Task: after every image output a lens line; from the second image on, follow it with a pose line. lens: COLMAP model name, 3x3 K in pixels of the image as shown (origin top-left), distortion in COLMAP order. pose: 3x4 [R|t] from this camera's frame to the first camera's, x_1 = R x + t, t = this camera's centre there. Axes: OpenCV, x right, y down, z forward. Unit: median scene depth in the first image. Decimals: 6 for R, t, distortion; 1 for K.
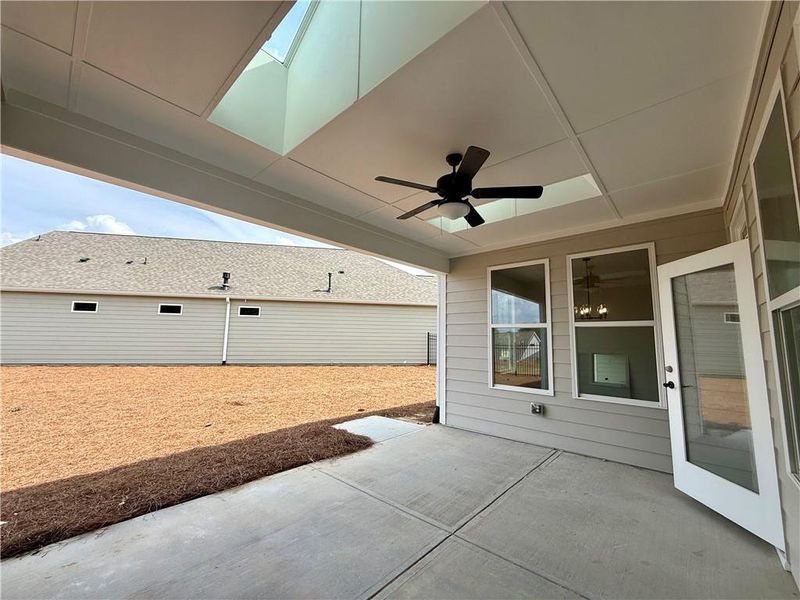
lens RADIAL K [[318.5, 0, 397.7], [0, 318.5, 300.7], [0, 0, 1]] dist [-0.000803, 0.000328]
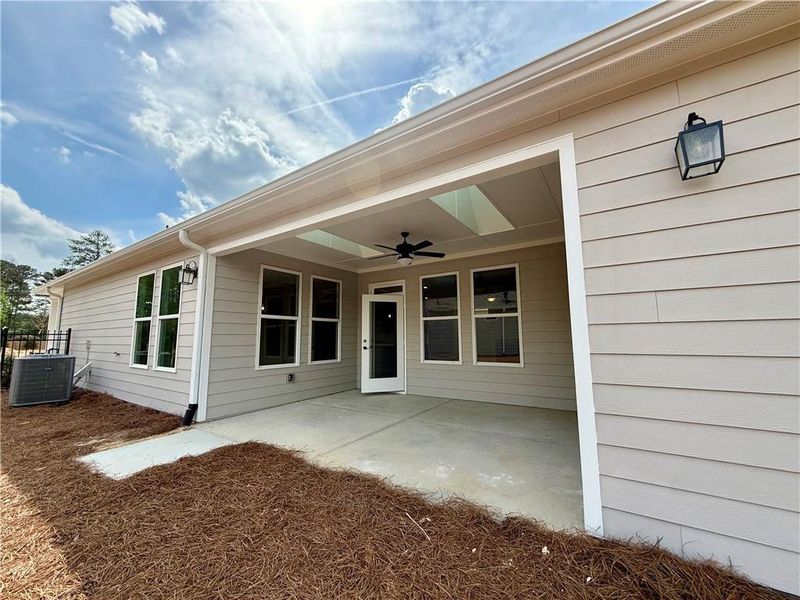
lens RADIAL K [[318.5, 0, 397.7], [0, 318.5, 300.7], [0, 0, 1]] dist [-0.000803, 0.000328]
pose [[-0.146396, 0.094714, 0.984681, -1.060424], [-0.123671, 0.985844, -0.113213, 0.109645], [-0.981465, -0.138350, -0.132610, 0.779174]]
